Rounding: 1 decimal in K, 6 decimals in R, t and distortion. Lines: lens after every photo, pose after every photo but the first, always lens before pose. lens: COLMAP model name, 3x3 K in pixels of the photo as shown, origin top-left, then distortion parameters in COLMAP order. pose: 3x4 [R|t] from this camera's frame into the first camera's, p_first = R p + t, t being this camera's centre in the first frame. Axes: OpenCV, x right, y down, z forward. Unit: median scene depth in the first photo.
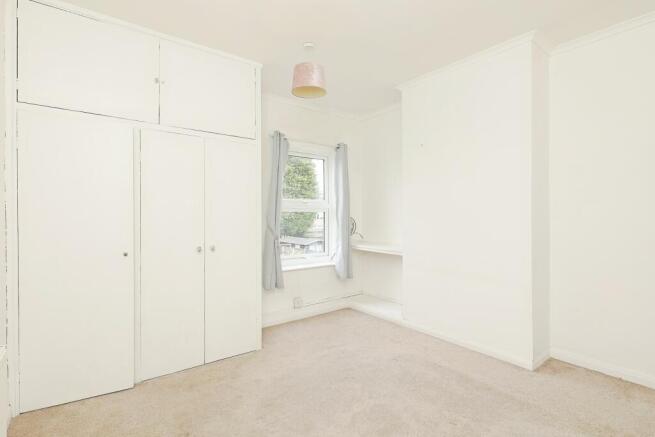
lens RADIAL K [[330.6, 0, 326.8], [0, 330.6, 205.3], [0, 0, 1]] dist [0.045147, 0.000086]
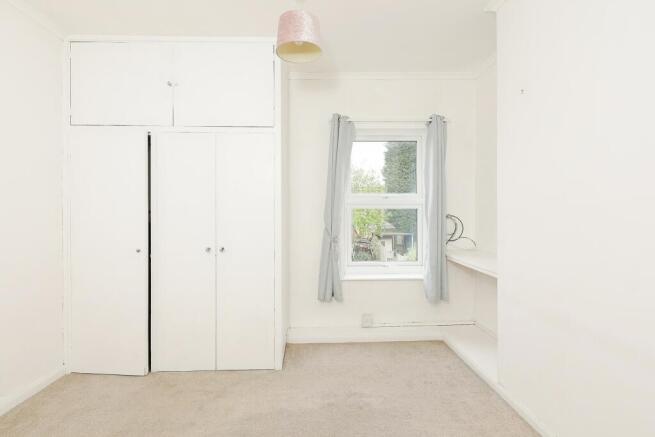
lens RADIAL K [[330.6, 0, 326.8], [0, 330.6, 205.3], [0, 0, 1]] dist [0.045147, 0.000086]
pose [[0.812268, -0.017483, -0.583023, 0.322410], [0.022809, 0.999738, 0.001798, 0.007133], [0.582839, -0.014759, 0.812454, 0.294655]]
